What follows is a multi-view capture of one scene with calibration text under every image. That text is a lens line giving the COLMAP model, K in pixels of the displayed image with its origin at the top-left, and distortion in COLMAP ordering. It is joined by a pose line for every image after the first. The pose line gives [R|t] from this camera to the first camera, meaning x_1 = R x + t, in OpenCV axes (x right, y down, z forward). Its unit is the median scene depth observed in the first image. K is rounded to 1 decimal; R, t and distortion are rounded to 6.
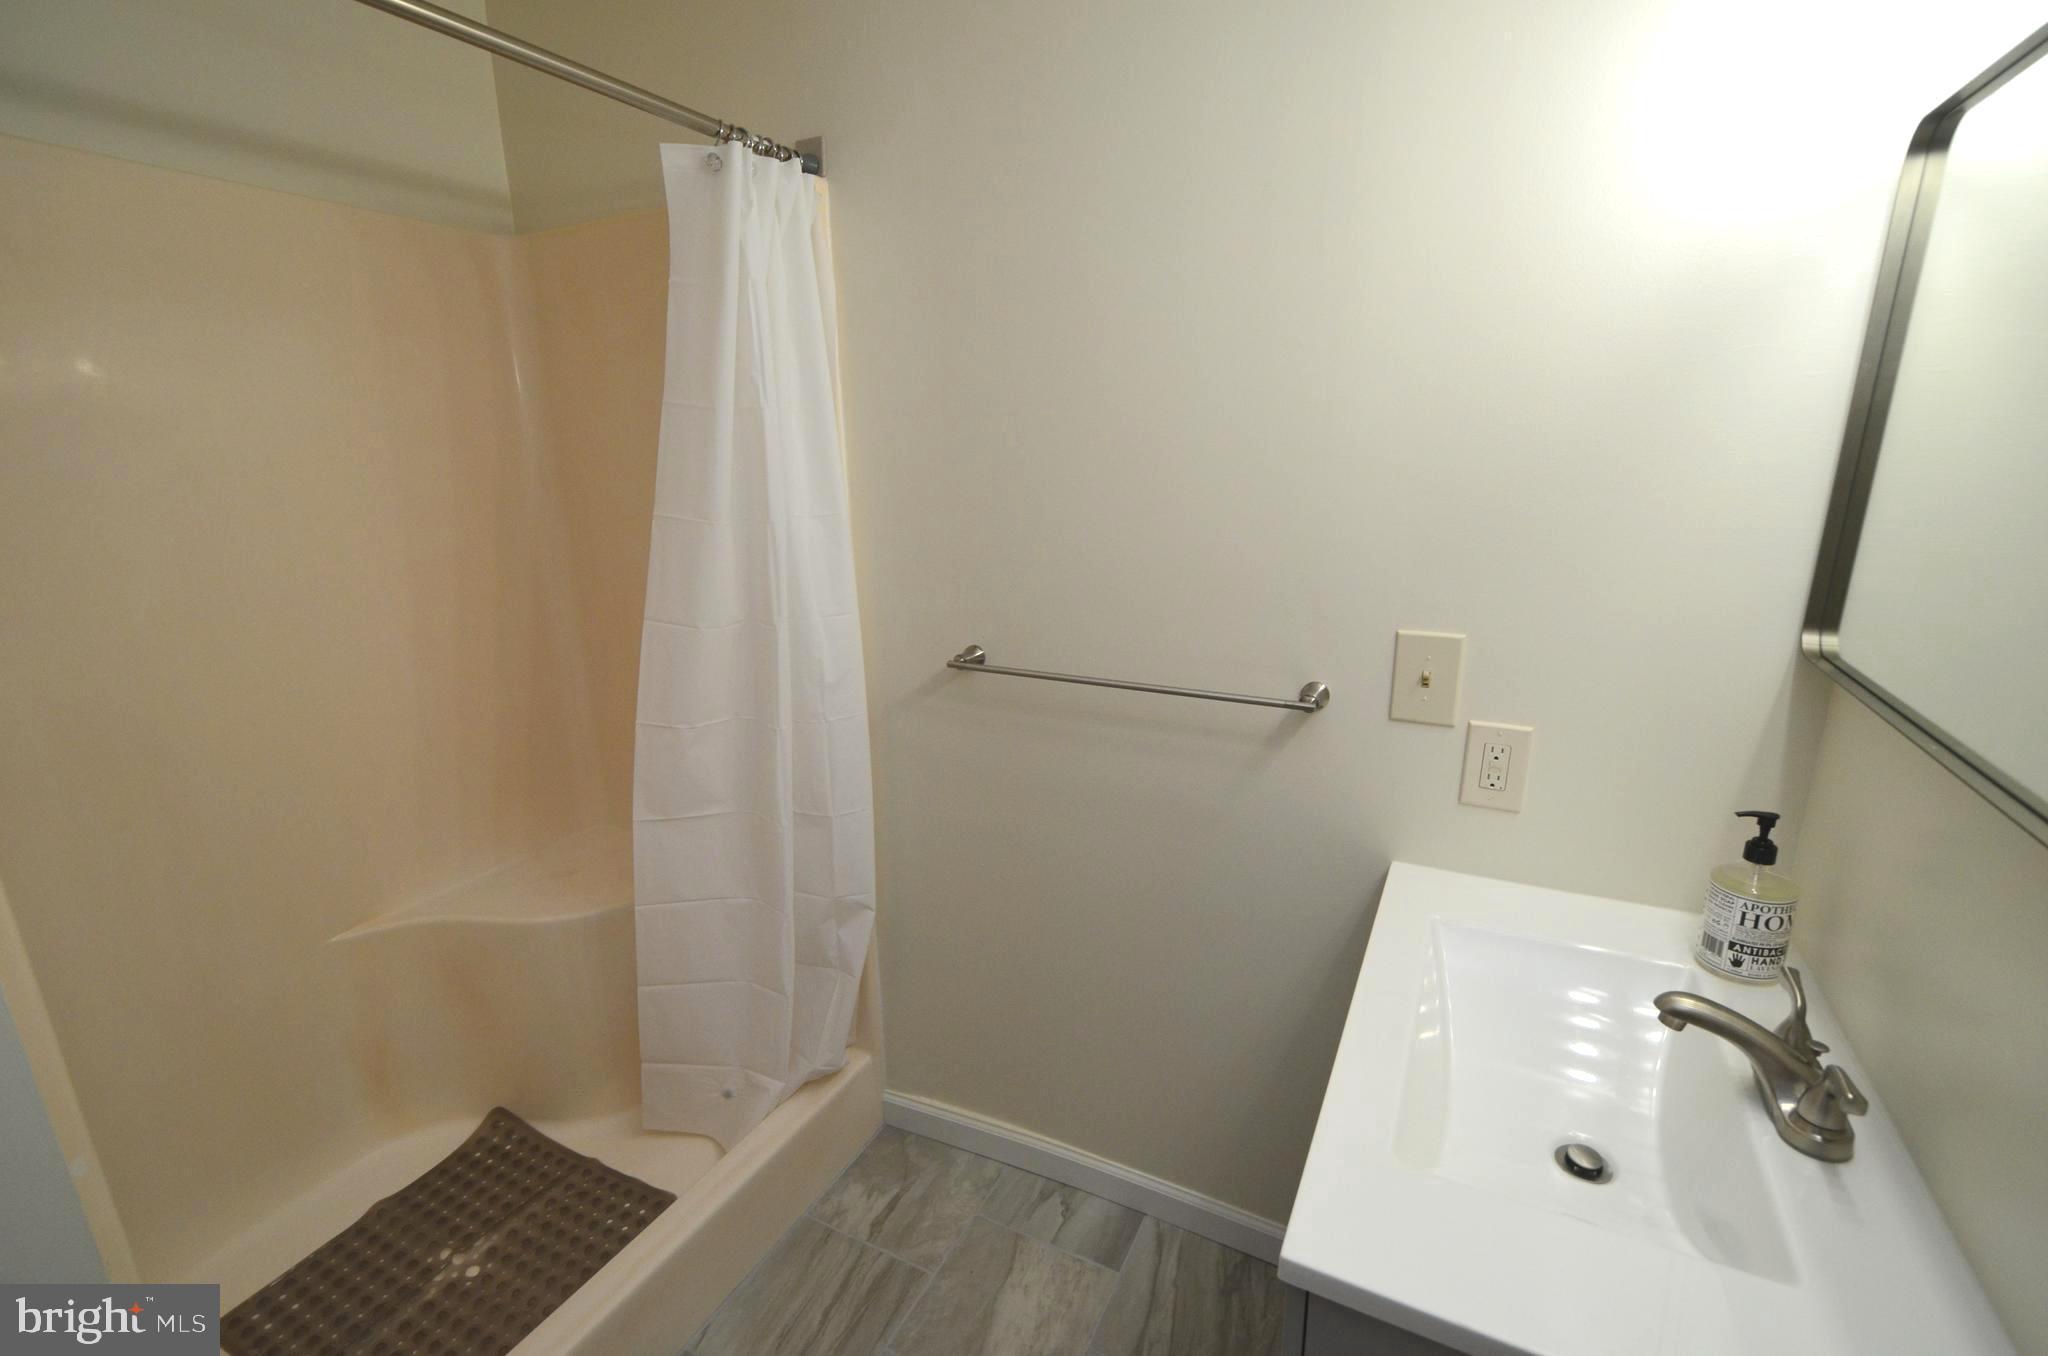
lens RADIAL K [[889.8, 0, 1025.6], [0, 889.8, 687.6], [0, 0, 1]] dist [0.002030, -0.000653]
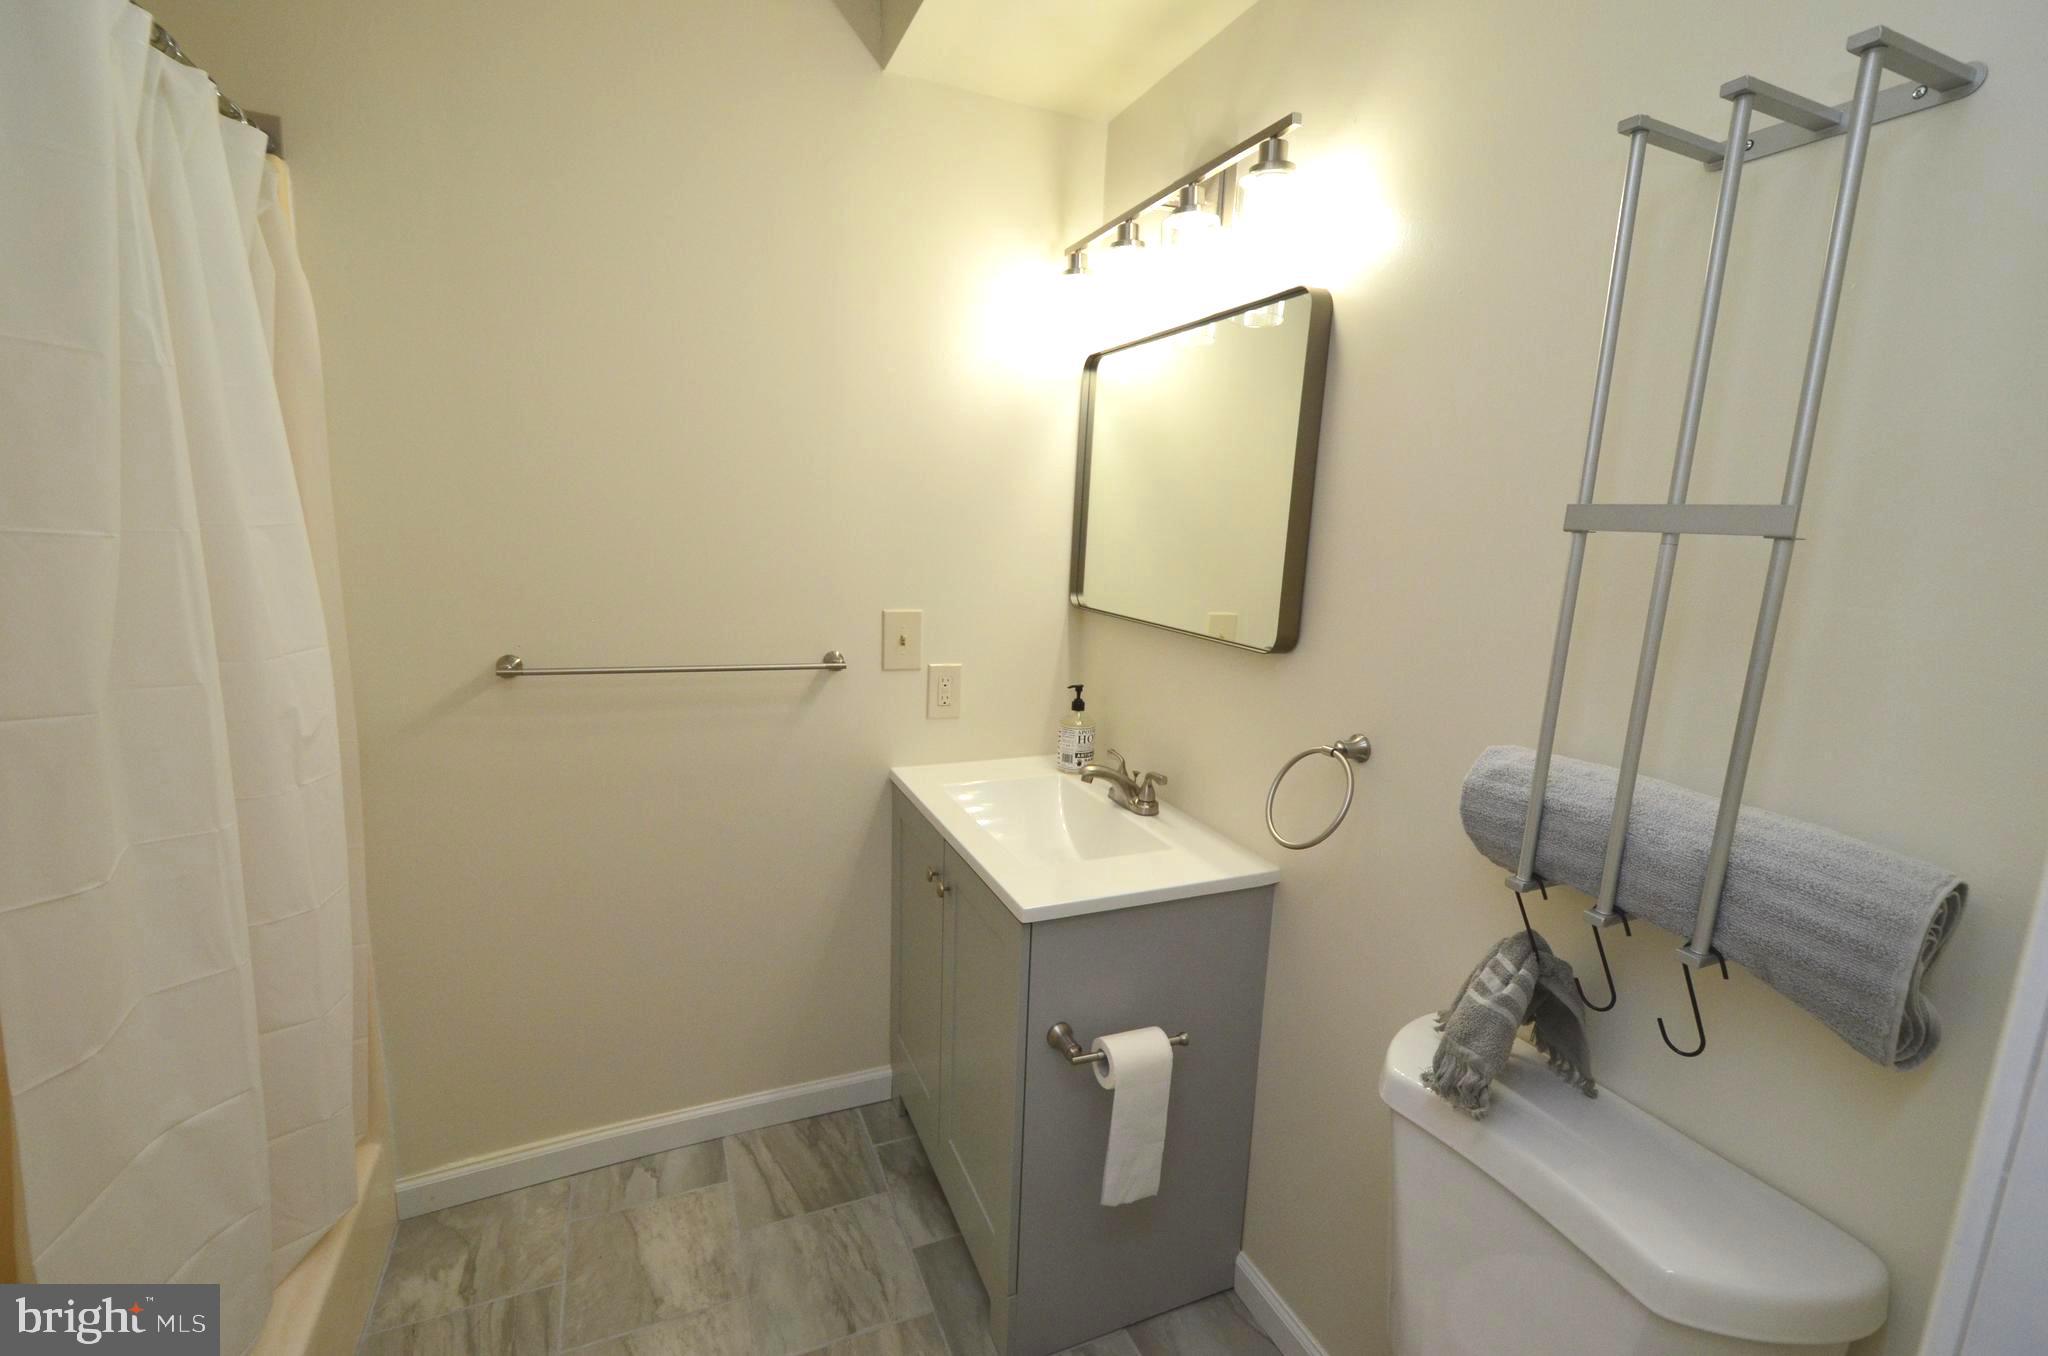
lens RADIAL K [[887.9, 0, 1030.4], [0, 887.9, 685.5], [0, 0, 1]] dist [-0.003288, -0.000487]
pose [[0.627139, -0.101861, 0.772218, -0.493920], [0.151635, 0.988410, 0.007231, 0.073567], [-0.764005, 0.112561, 0.635316, -0.110285]]
